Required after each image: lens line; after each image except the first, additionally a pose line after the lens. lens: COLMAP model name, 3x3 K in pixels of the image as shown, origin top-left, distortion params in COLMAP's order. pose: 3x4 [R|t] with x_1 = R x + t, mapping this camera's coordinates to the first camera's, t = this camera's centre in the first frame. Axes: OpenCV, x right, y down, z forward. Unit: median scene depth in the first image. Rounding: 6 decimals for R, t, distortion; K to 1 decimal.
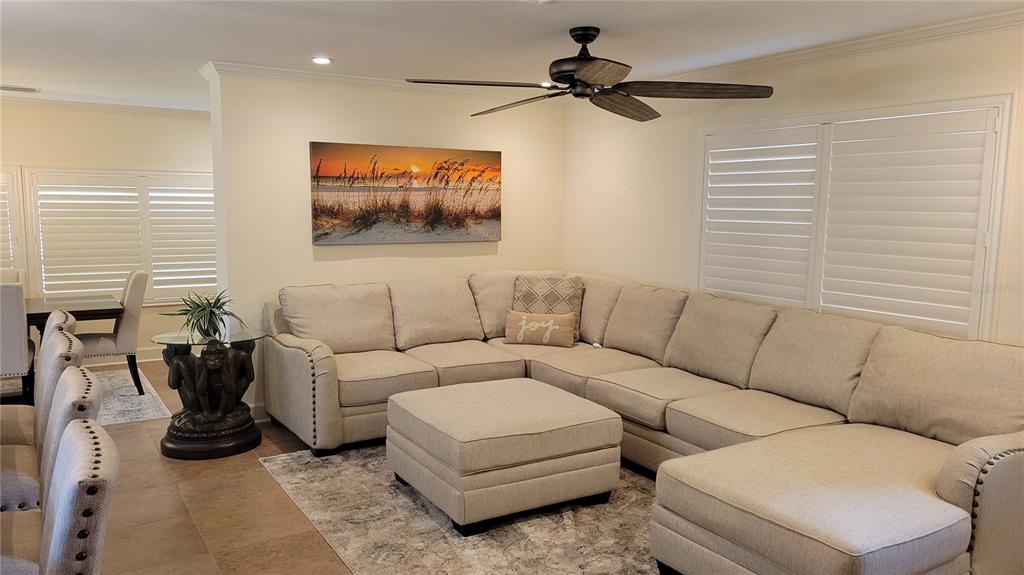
lens RADIAL K [[767.7, 0, 515.4], [0, 767.7, 284.6], [0, 0, 1]] dist [0.068438, -0.053834]
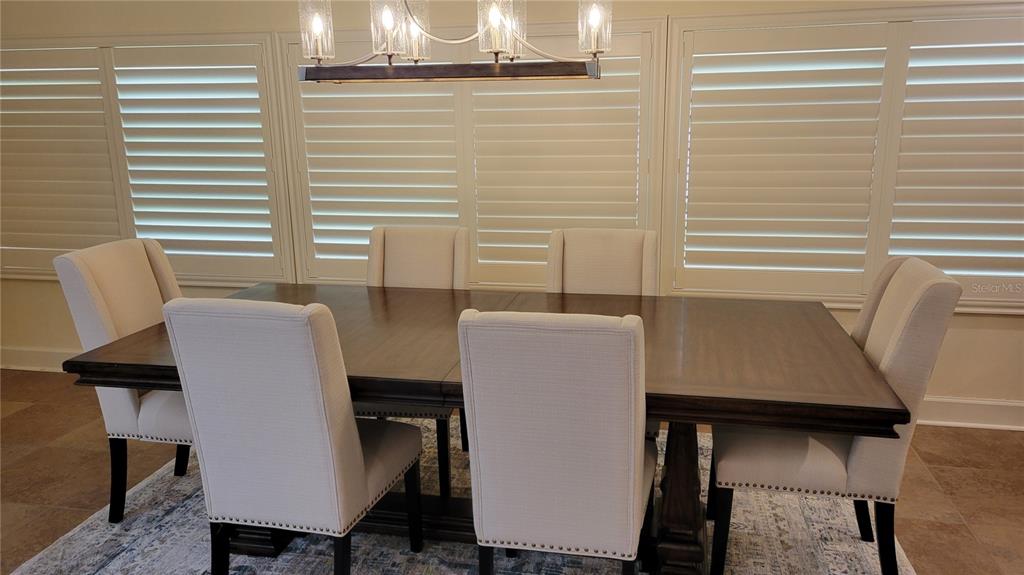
lens RADIAL K [[767.7, 0, 515.3], [0, 767.7, 288.2], [0, 0, 1]] dist [0.068438, -0.053834]
pose [[0.735008, 0.137634, -0.663943, -0.348117], [-0.055783, 0.988137, 0.143085, -0.044729], [0.675760, -0.068132, 0.733966, 0.554437]]
